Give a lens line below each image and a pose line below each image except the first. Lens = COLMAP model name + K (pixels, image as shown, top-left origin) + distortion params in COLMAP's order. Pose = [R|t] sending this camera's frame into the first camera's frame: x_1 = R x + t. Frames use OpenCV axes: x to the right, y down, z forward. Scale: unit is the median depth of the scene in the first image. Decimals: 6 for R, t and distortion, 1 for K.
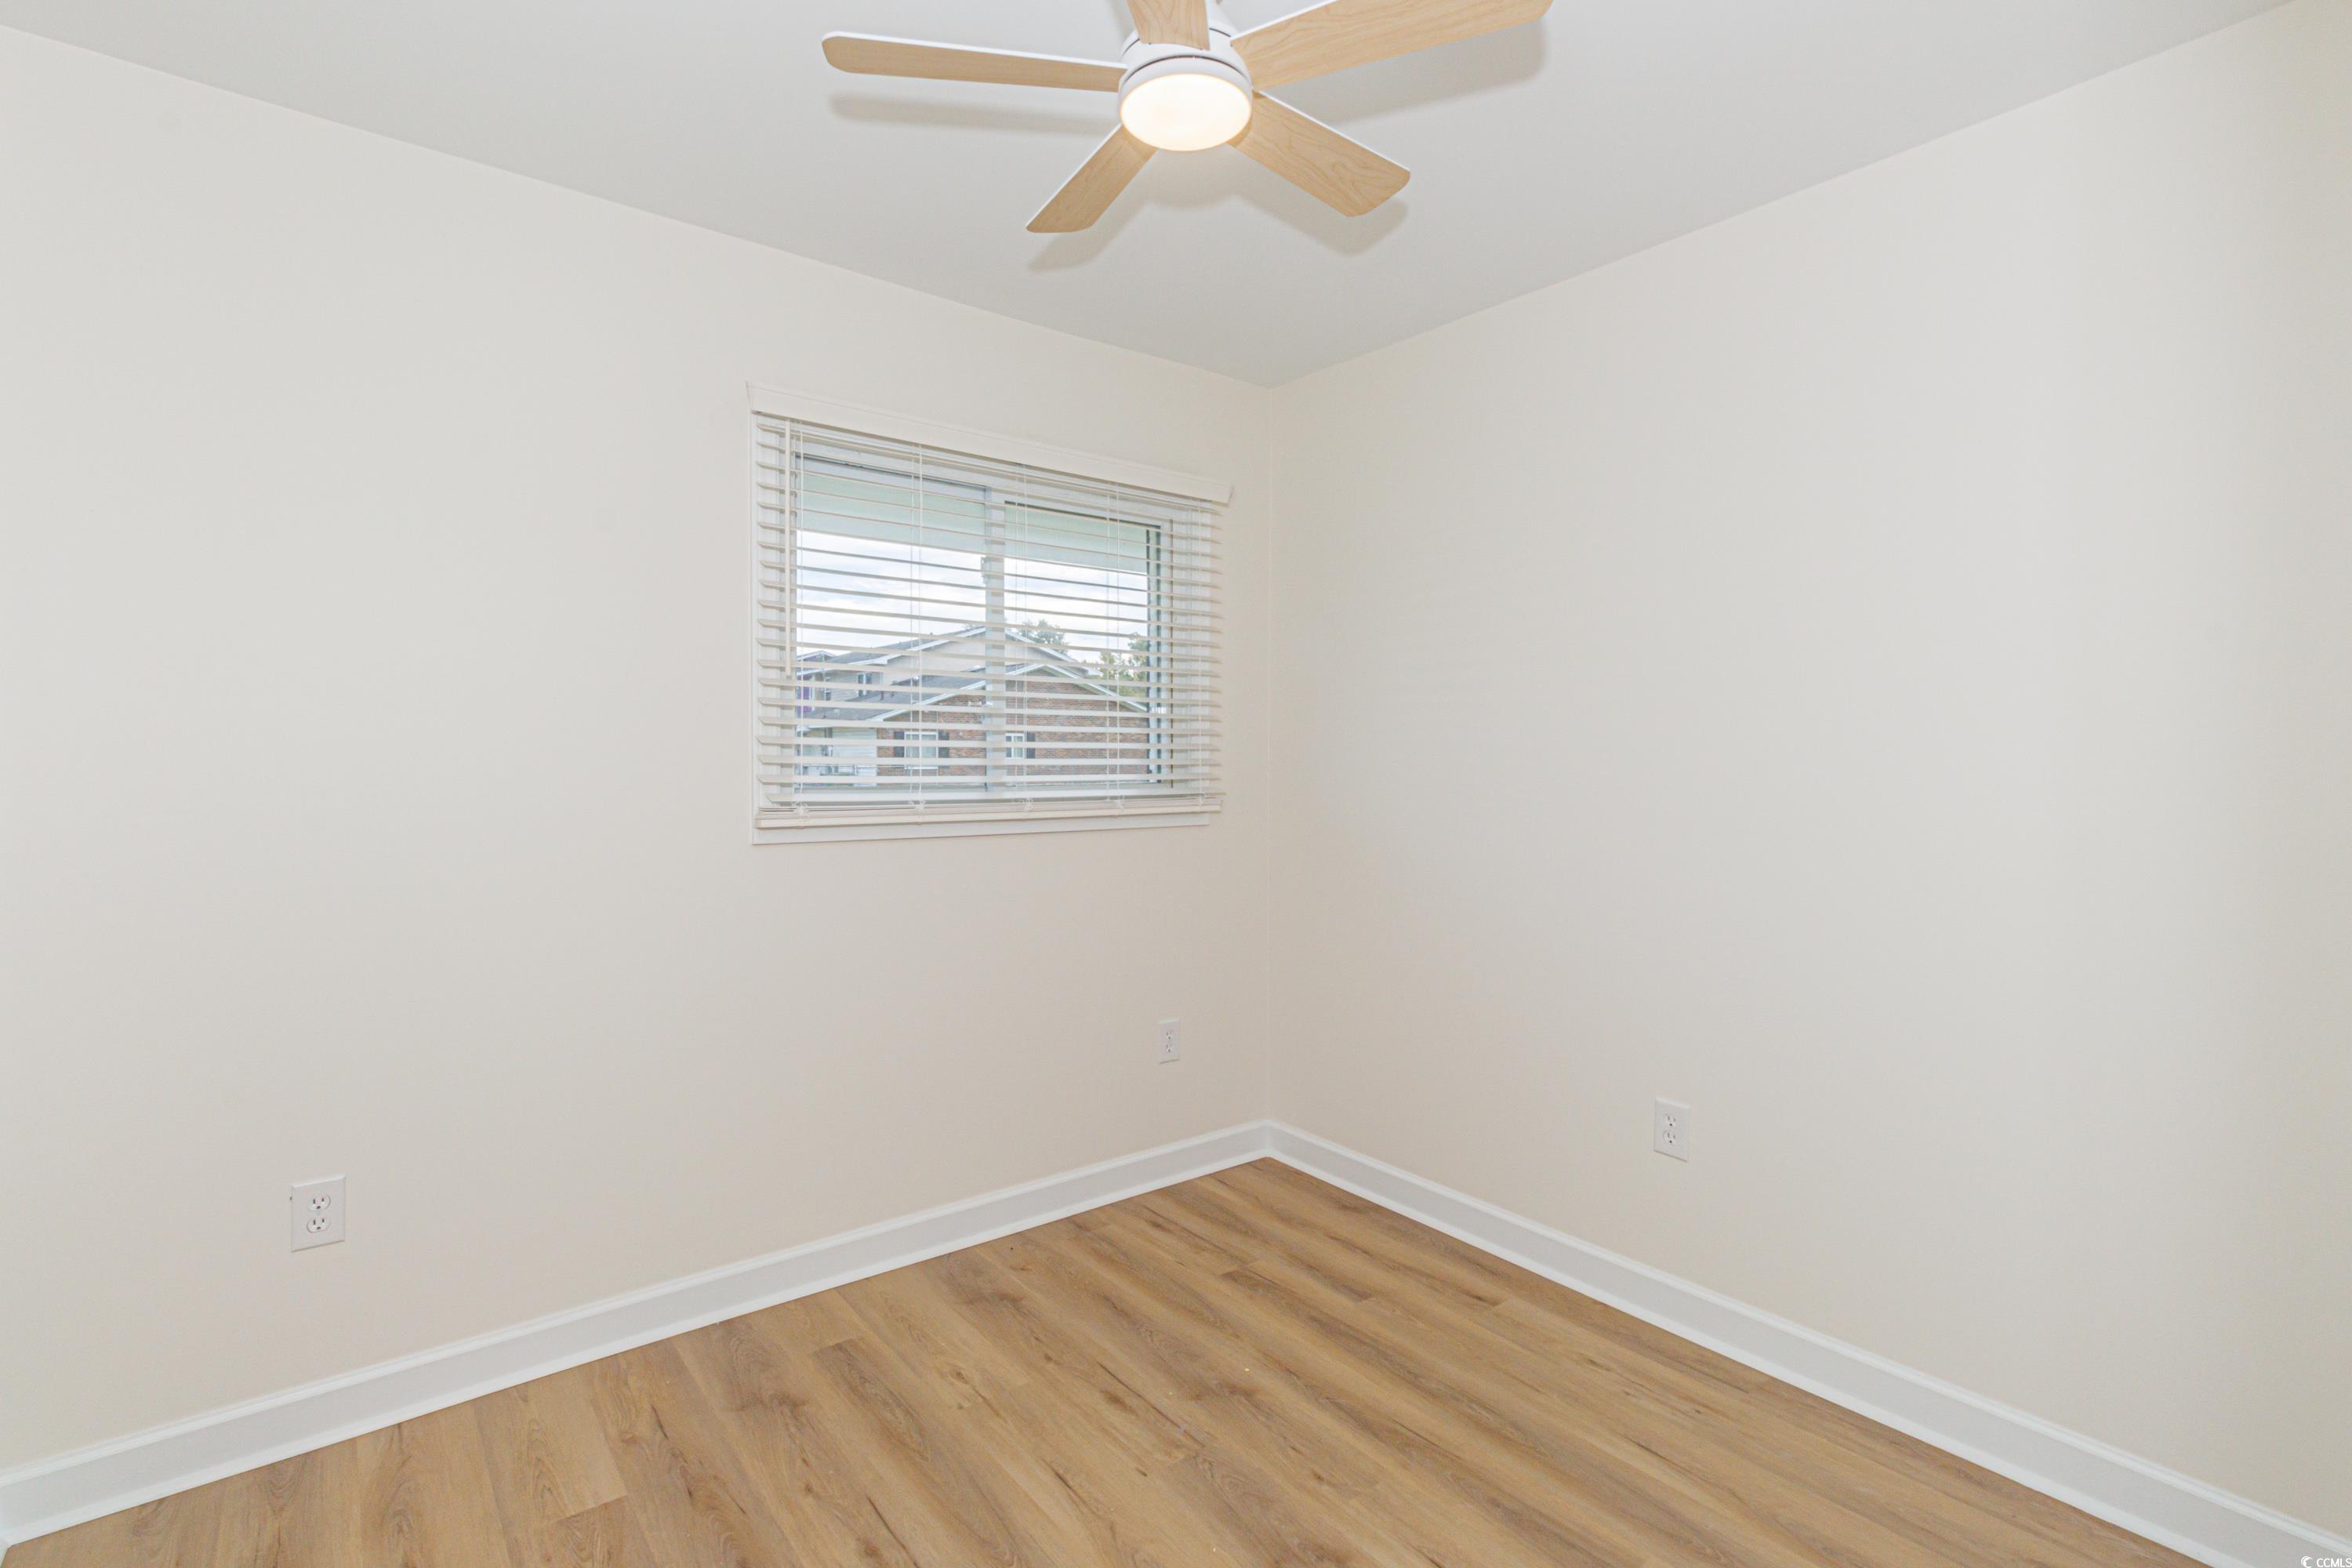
lens RADIAL K [[1101.6, 0, 1173.0], [0, 1101.6, 768.2], [0, 0, 1]] dist [-0.000876, 0.000004]
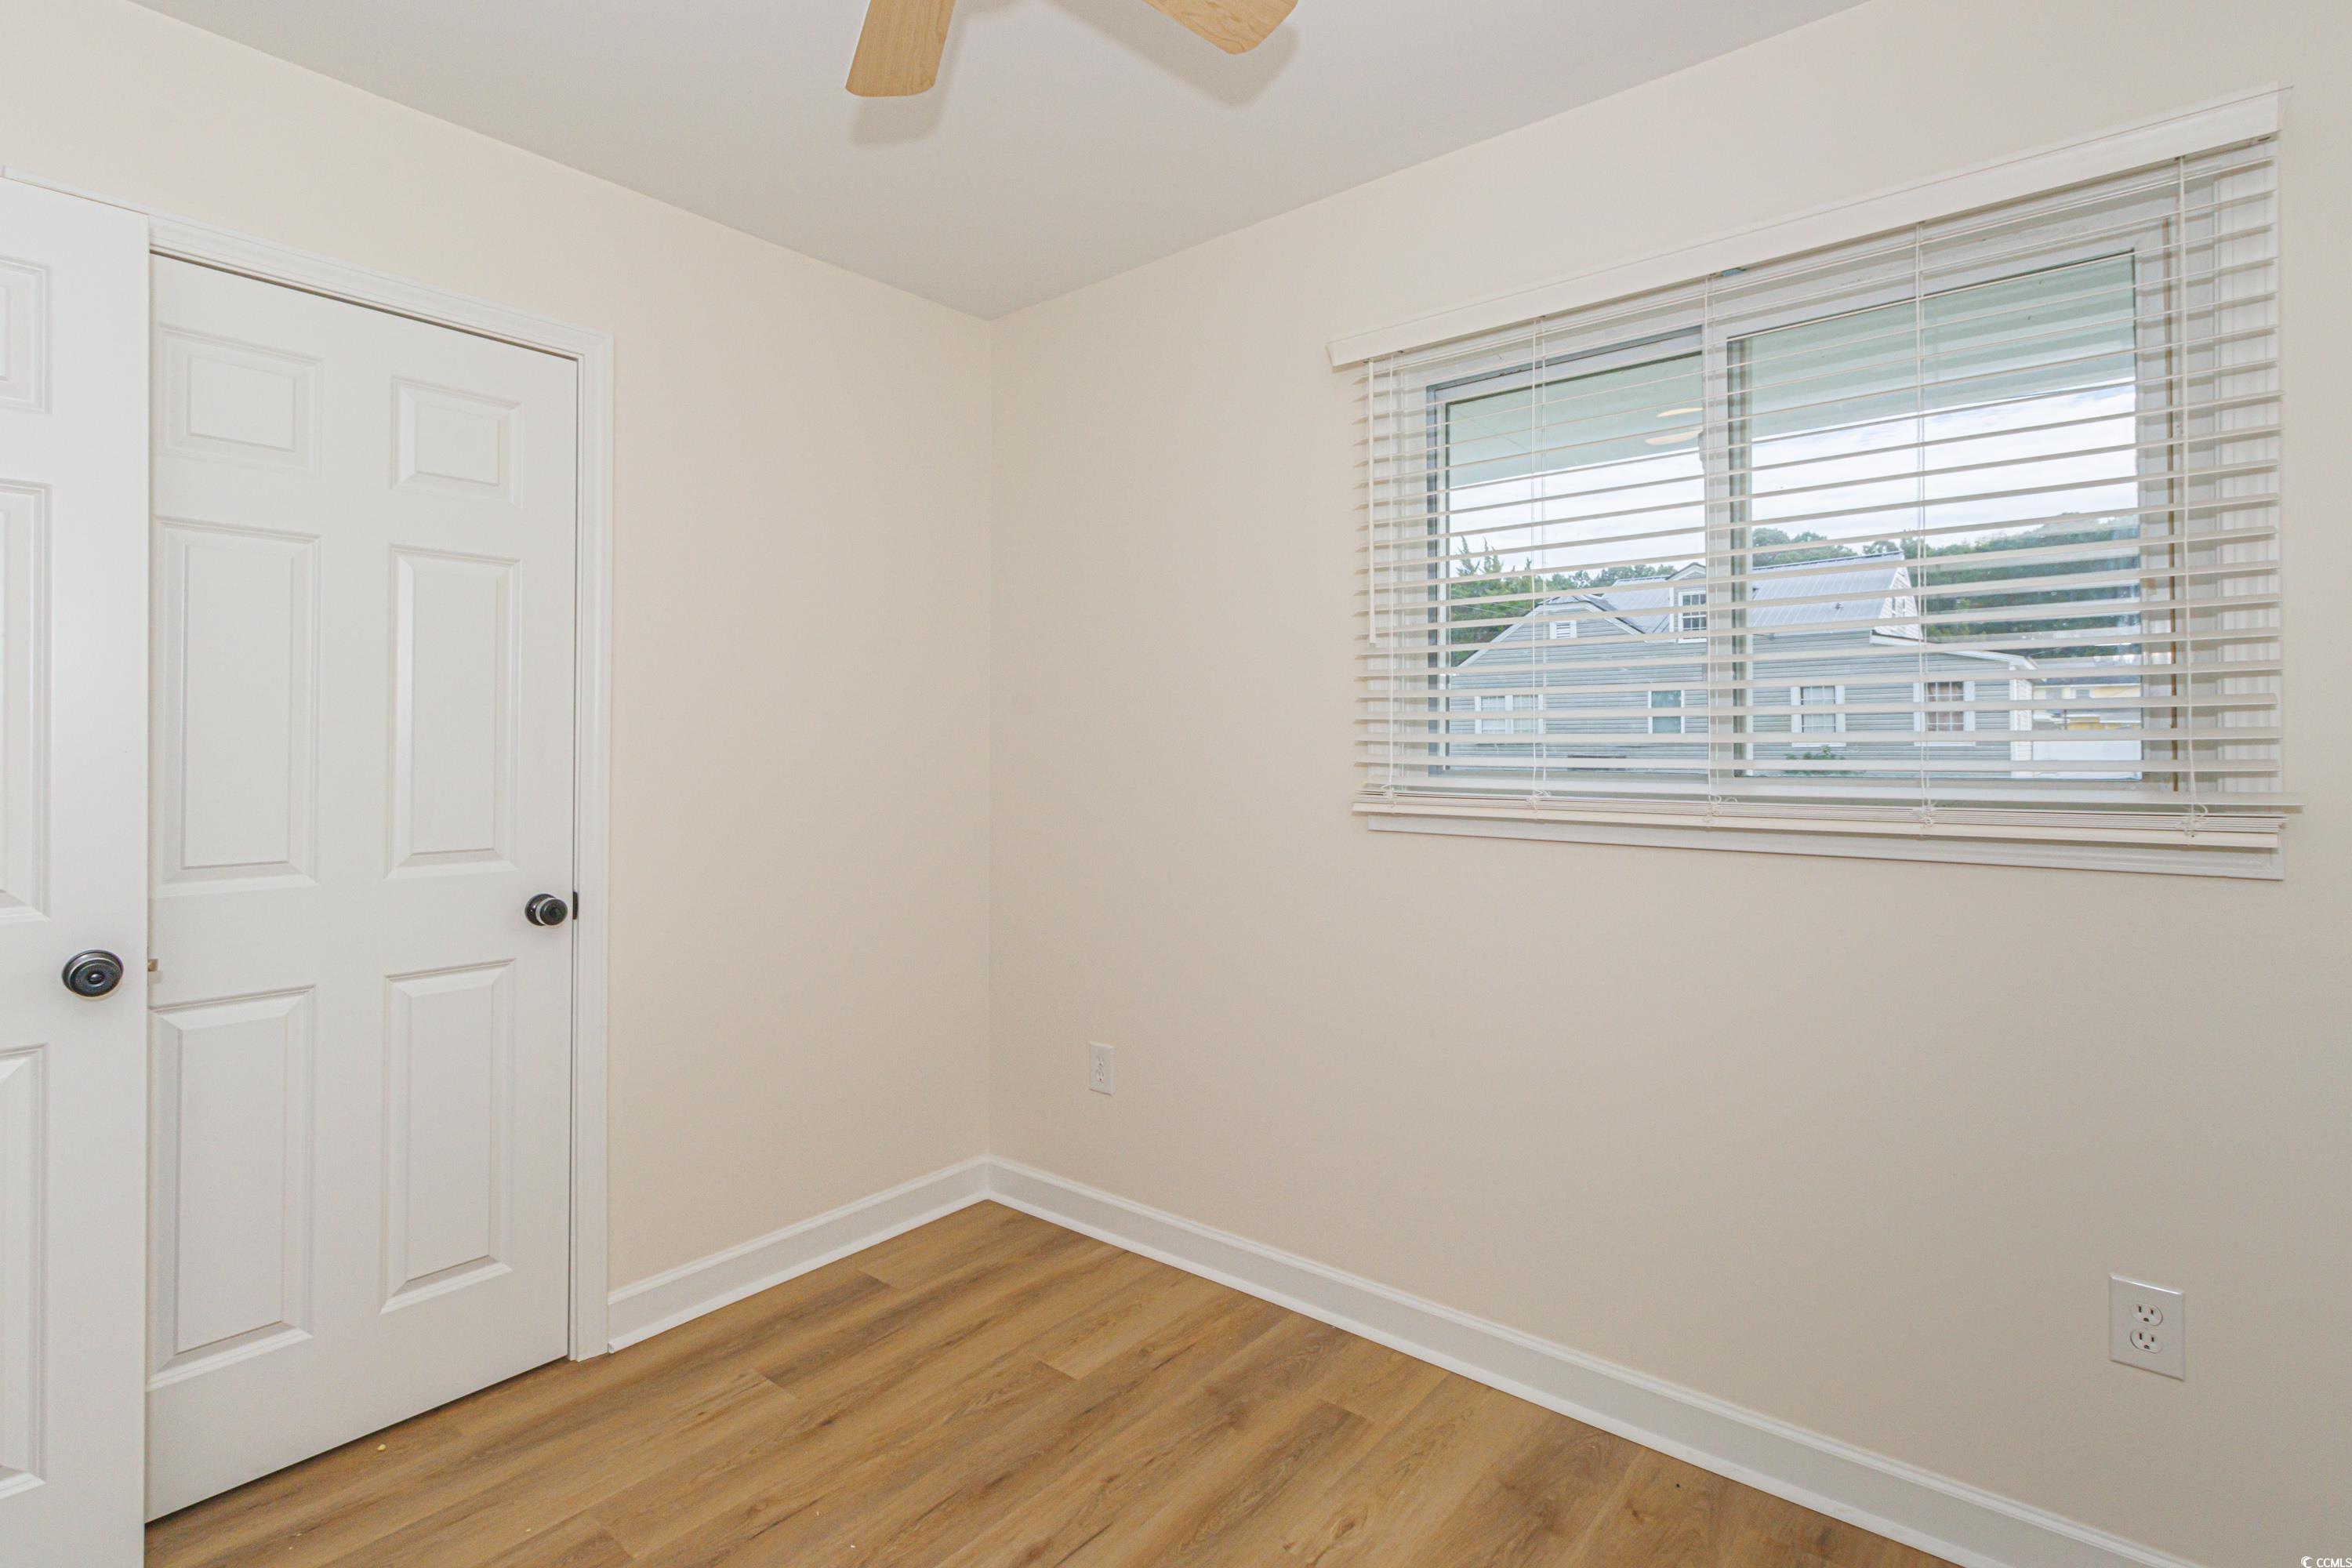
lens RADIAL K [[1128.3, 0, 1171.9], [0, 1128.3, 748.6], [0, 0, 1]] dist [-0.001493, 0.000091]
pose [[0.197618, -0.003039, -0.980274, 0.568396], [-0.009175, 0.999946, -0.004950, 0.008257], [0.980236, 0.009972, 0.197579, 0.723988]]
